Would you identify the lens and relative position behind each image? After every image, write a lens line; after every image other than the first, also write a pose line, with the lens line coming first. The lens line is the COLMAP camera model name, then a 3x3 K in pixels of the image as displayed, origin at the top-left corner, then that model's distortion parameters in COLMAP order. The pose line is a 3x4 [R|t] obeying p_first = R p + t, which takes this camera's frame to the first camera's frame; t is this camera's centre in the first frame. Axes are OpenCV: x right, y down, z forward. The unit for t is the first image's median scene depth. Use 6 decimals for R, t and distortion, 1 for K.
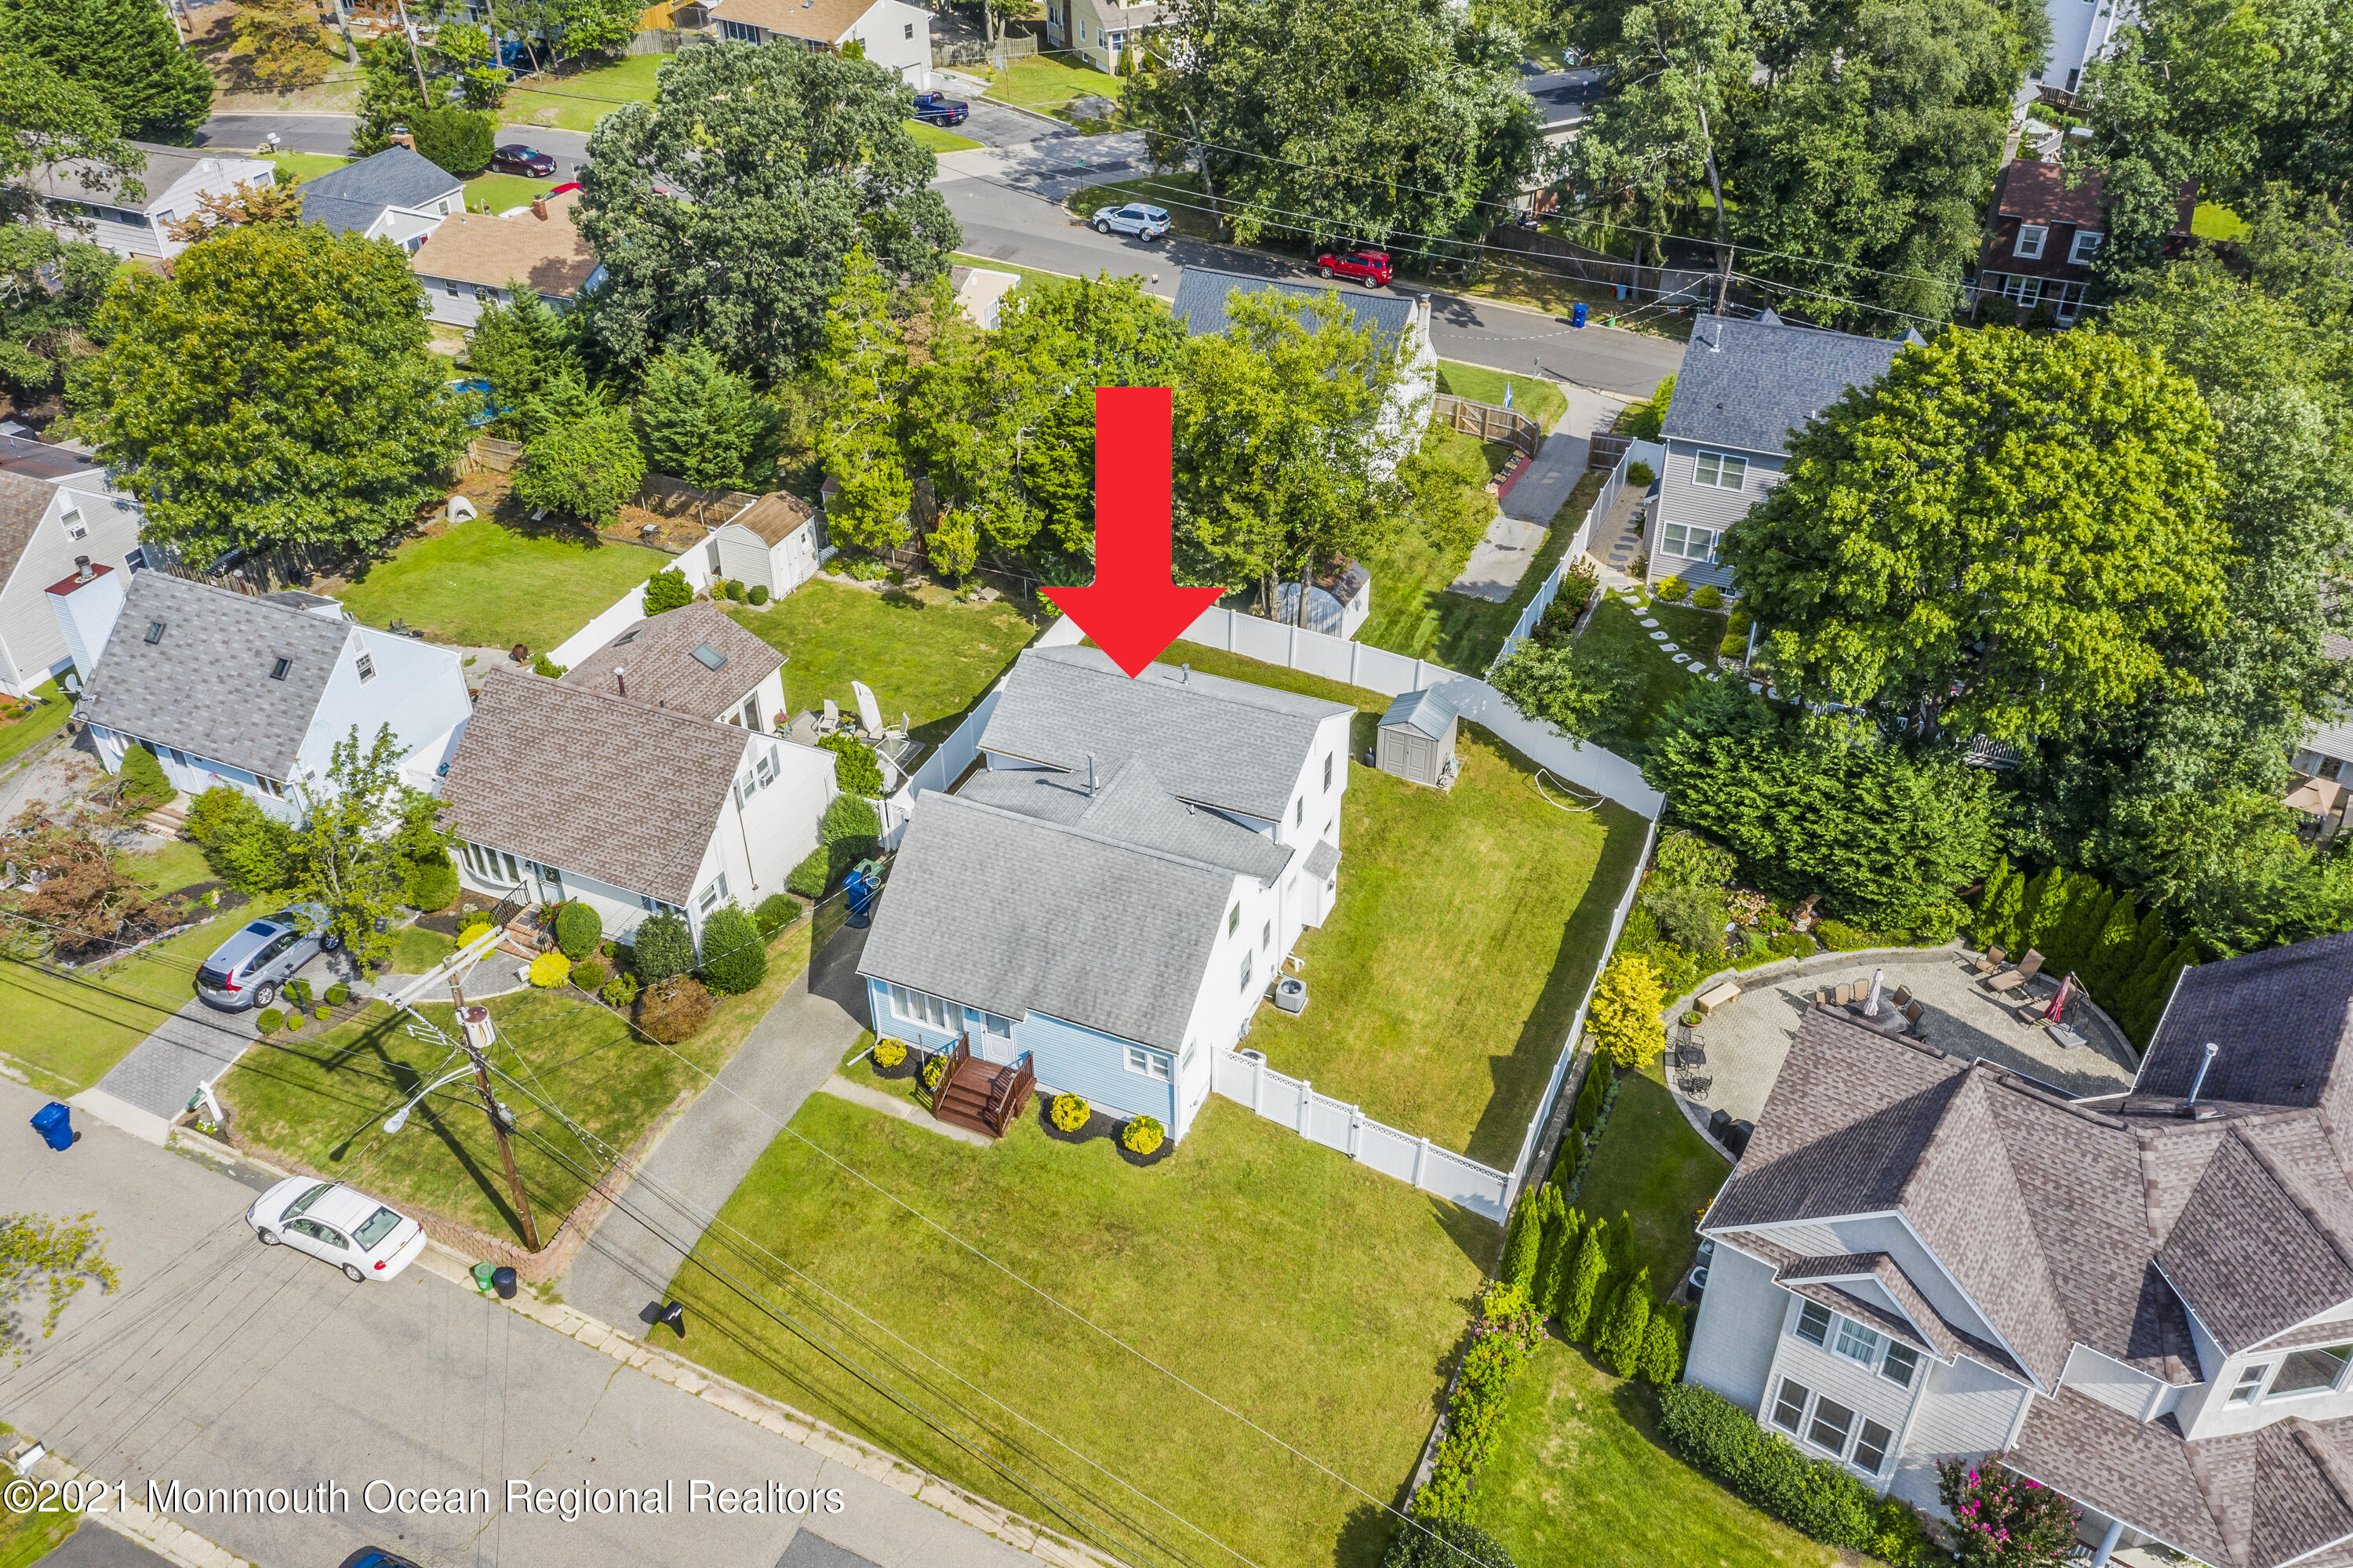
lens RADIAL K [[1829.6, 0, 1176.5], [0, 1829.6, 784.0], [0, 0, 1]] dist [-0.015753, 0.007161]
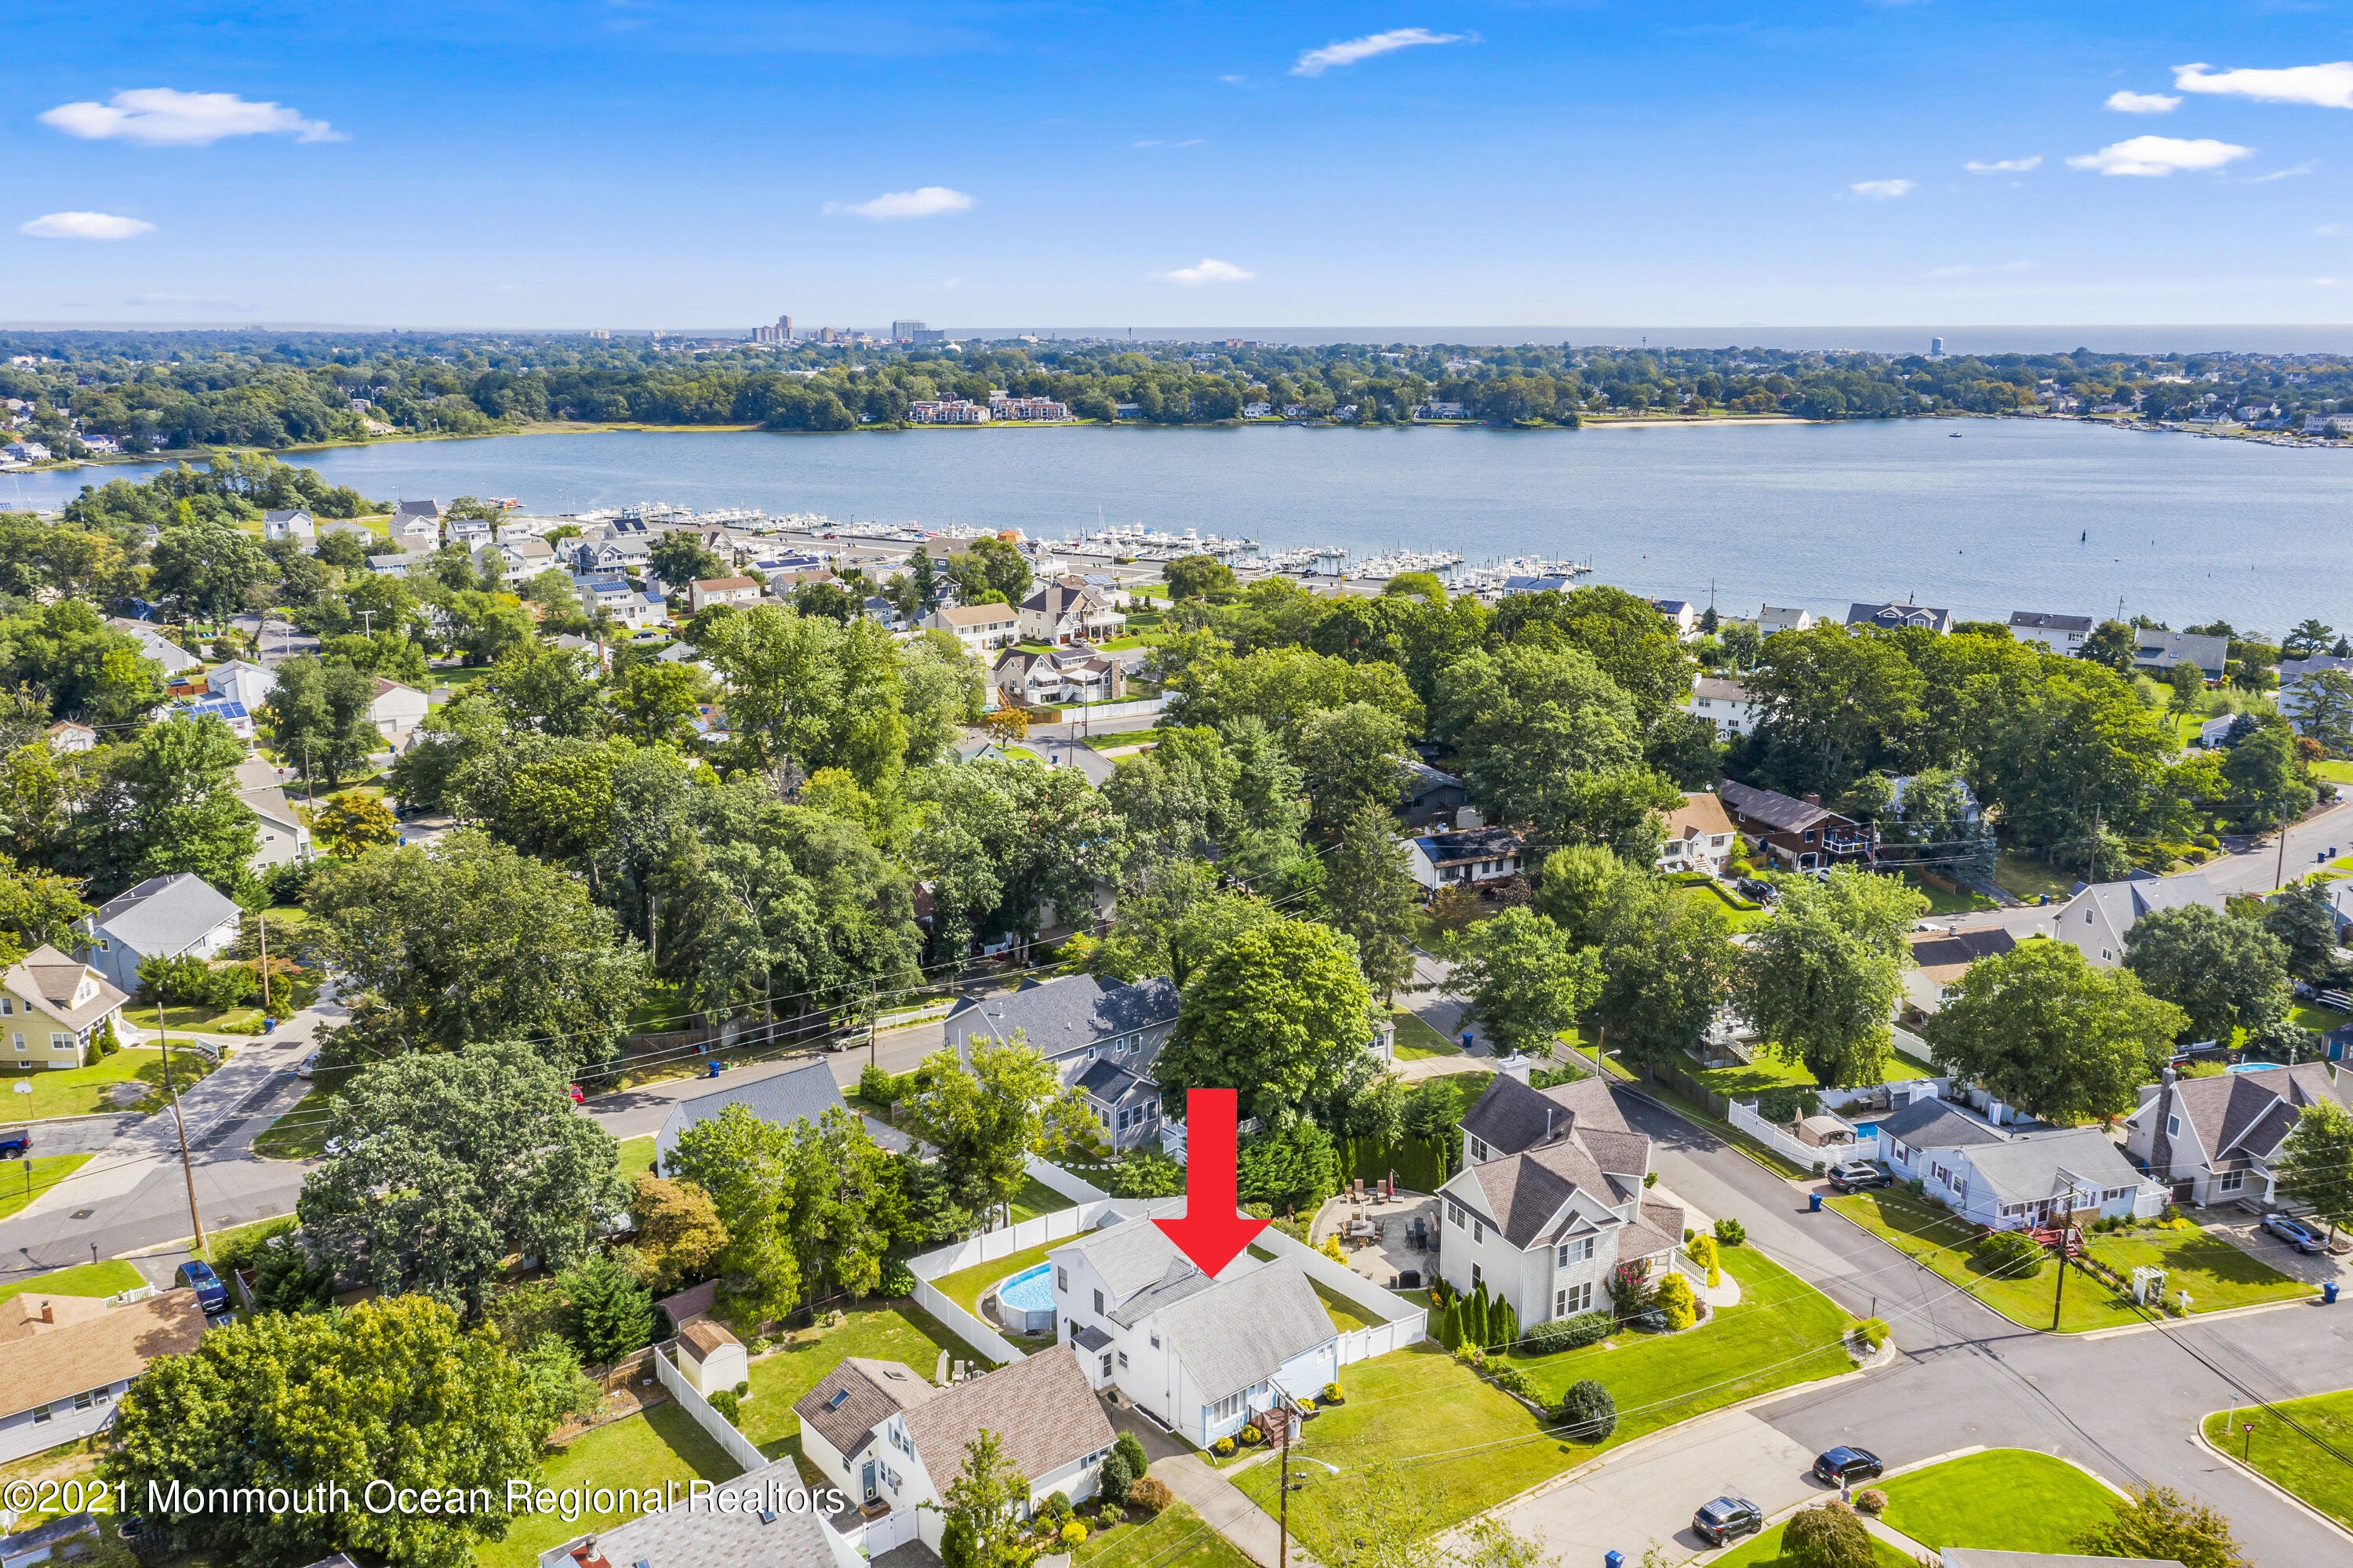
lens RADIAL K [[1829.6, 0, 1176.5], [0, 1829.6, 784.0], [0, 0, 1]] dist [-0.015753, 0.007161]
pose [[0.447152, -0.206517, 0.870291, -1.914169], [0.523831, 0.849132, -0.067646, -0.366887], [-0.725021, 0.486133, 0.487871, -0.181853]]
